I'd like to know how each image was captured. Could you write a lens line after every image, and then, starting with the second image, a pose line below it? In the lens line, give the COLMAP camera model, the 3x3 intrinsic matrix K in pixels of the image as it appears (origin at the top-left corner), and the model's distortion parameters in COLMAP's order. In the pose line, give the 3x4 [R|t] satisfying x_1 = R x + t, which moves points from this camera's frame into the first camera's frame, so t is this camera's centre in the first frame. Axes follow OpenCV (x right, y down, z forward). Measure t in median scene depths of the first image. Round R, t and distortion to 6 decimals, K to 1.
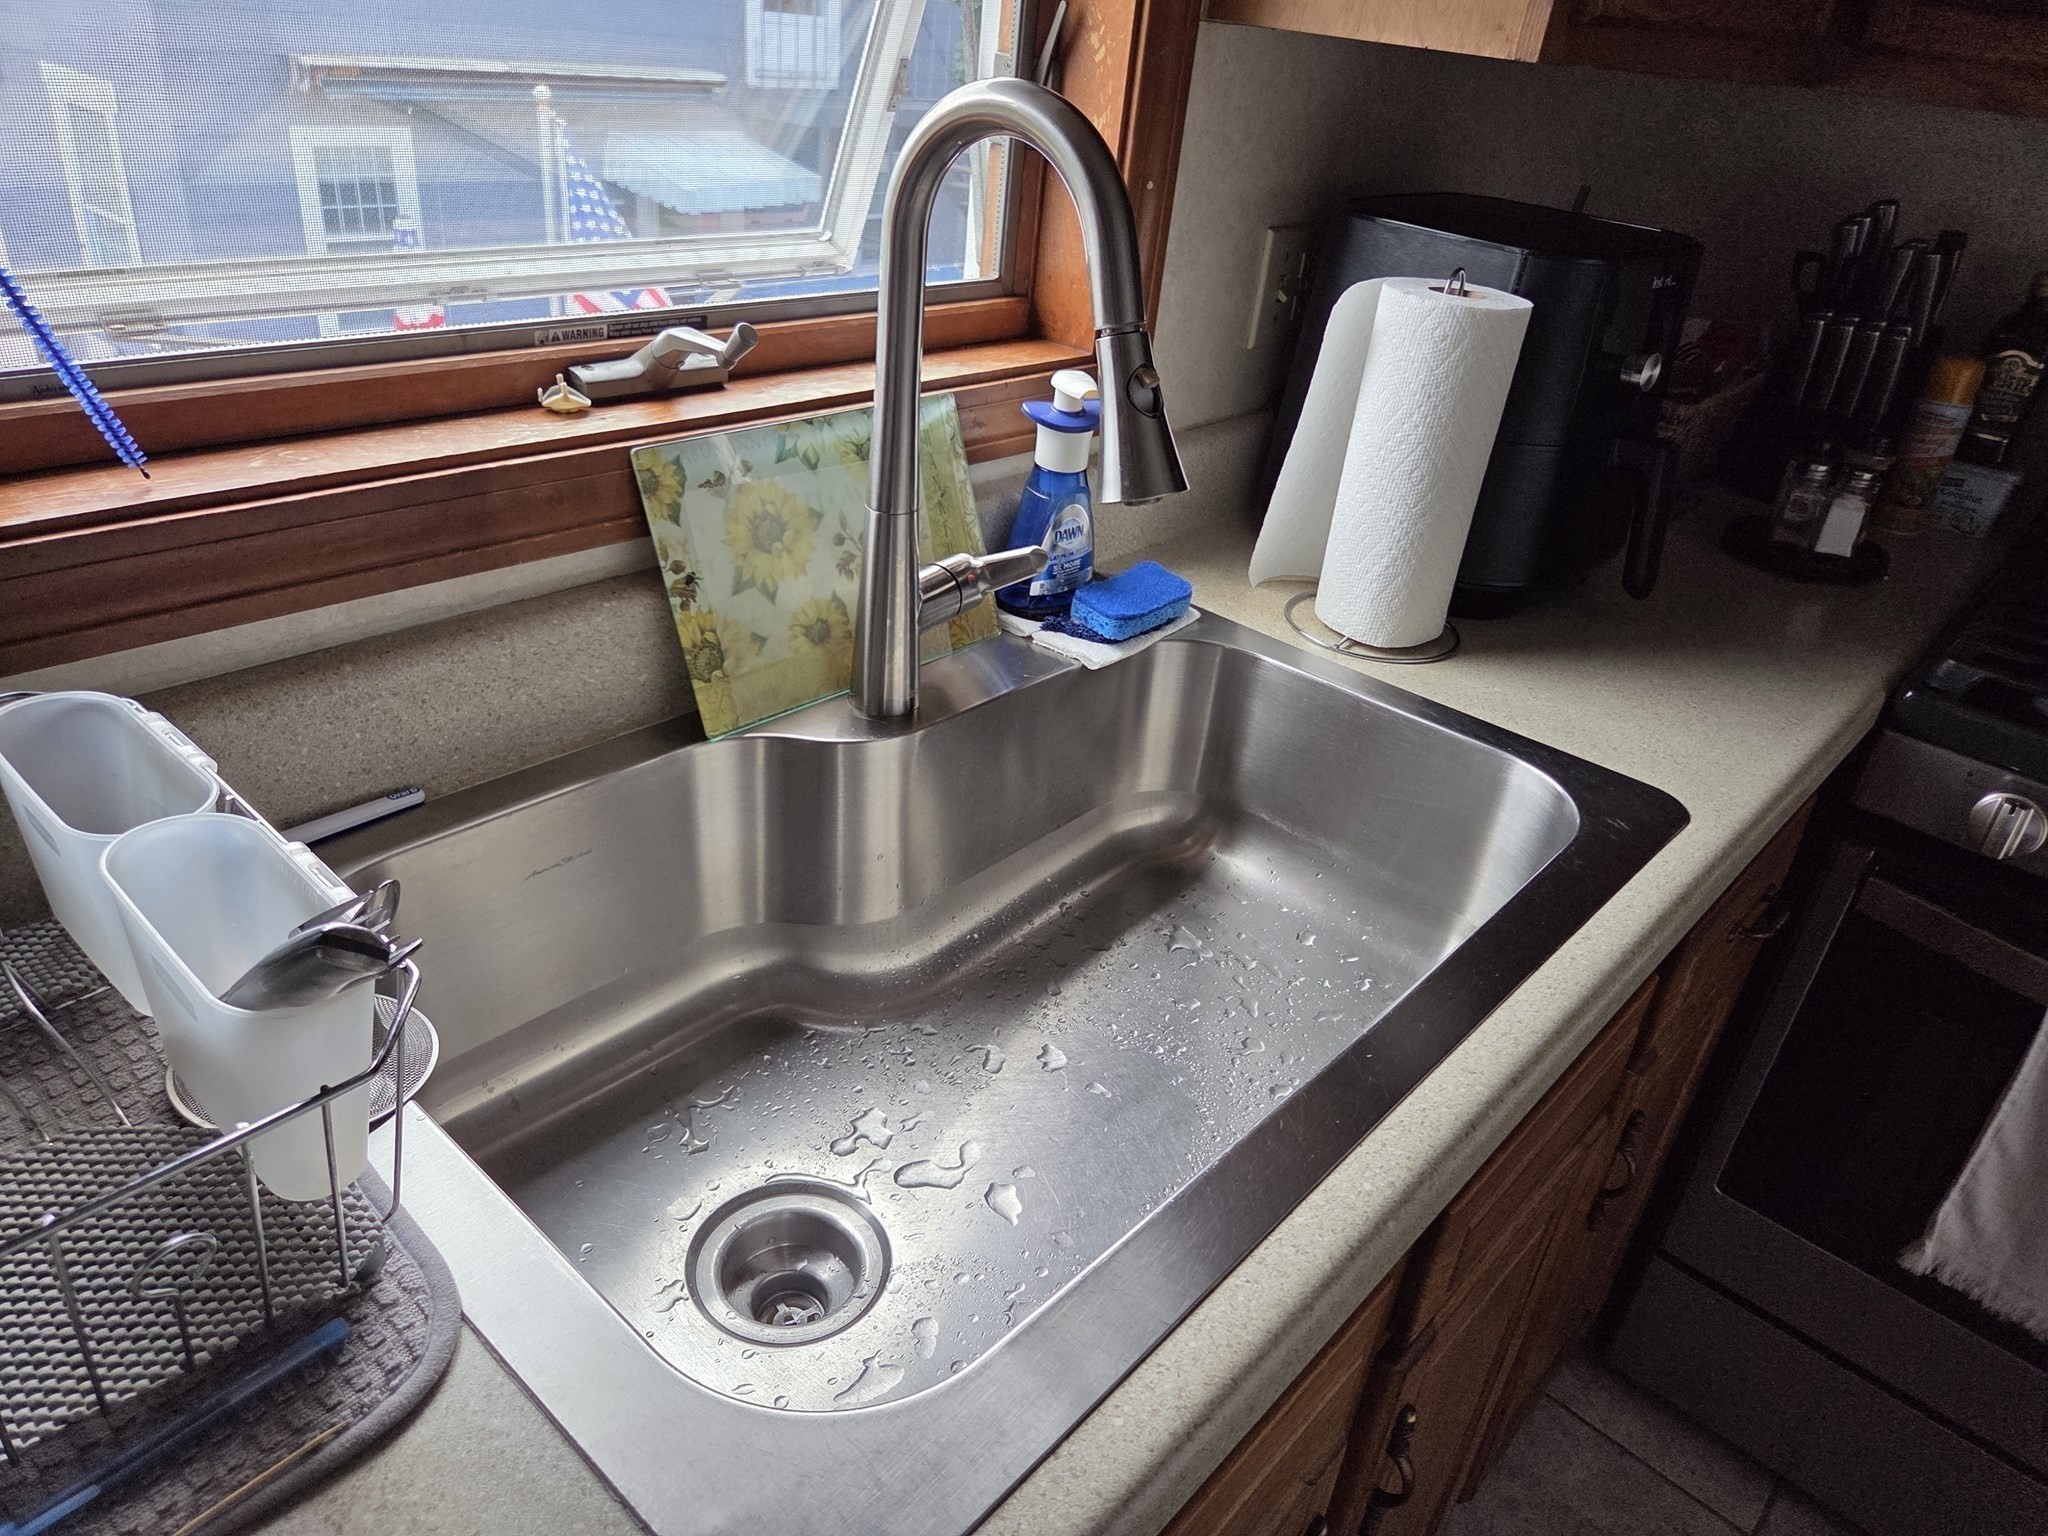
lens RADIAL K [[1387.8, 0, 1025.3], [0, 1387.8, 764.9], [0, 0, 1]] dist [0.057924, -0.047471]
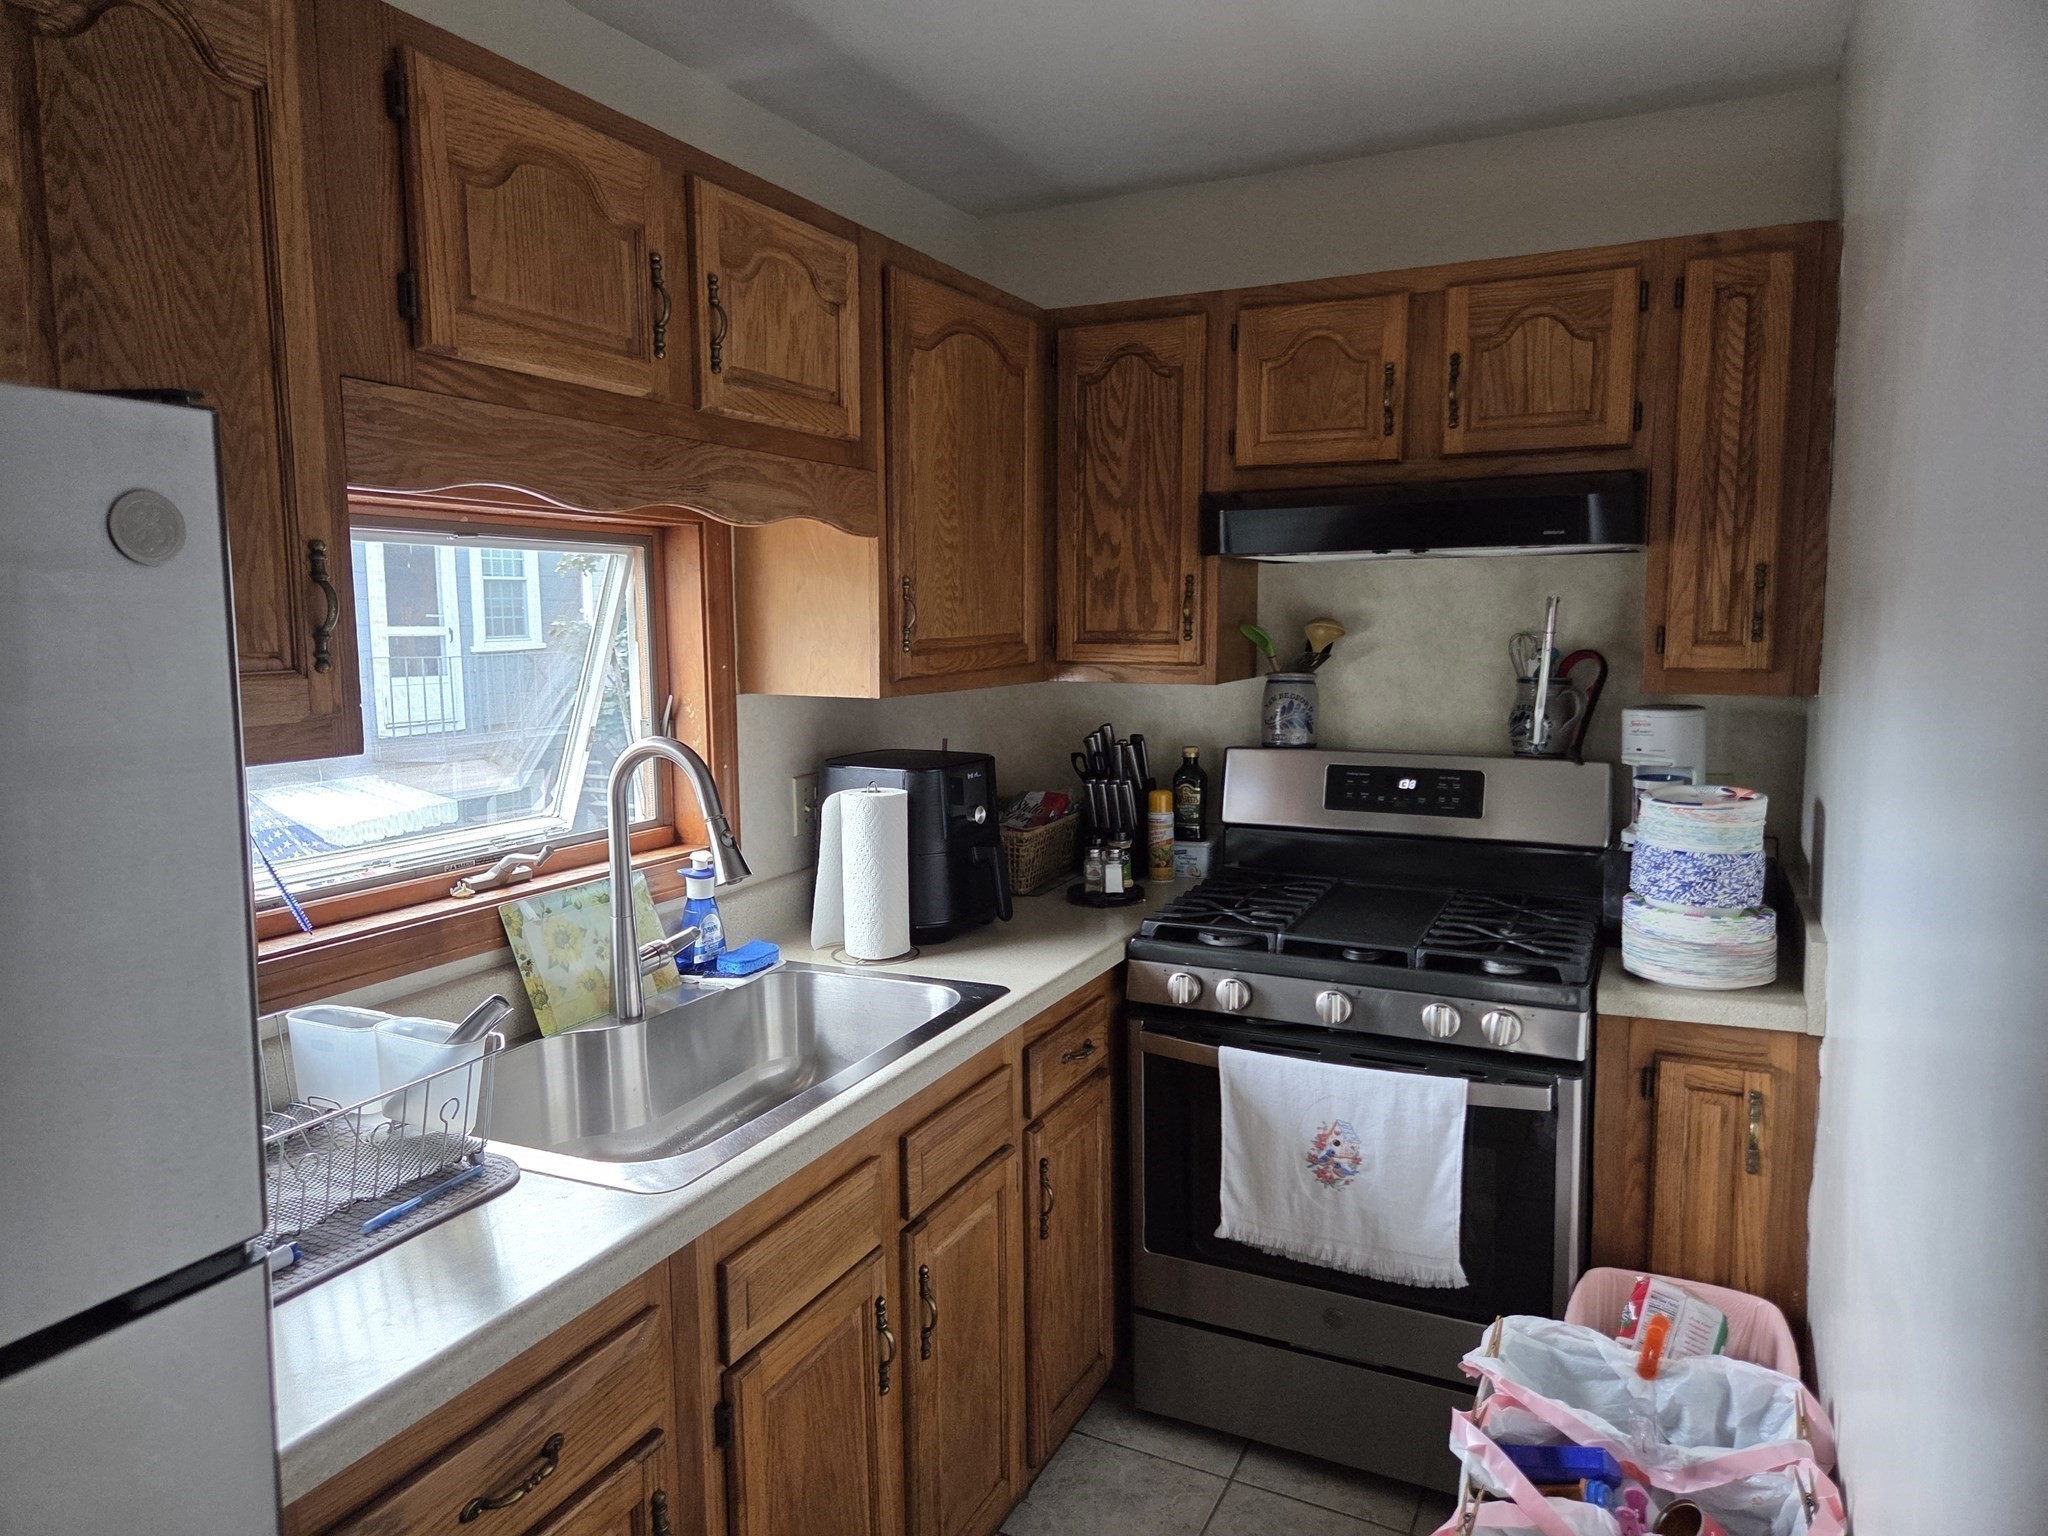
lens RADIAL K [[1387.8, 0, 1022.0], [0, 1387.8, 756.4], [0, 0, 1]] dist [0.057924, -0.047471]
pose [[0.955579, -0.136214, 0.261371, -0.030680], [0.225968, 0.907937, -0.352973, 0.428226], [-0.189229, 0.396355, 0.898385, -1.007561]]
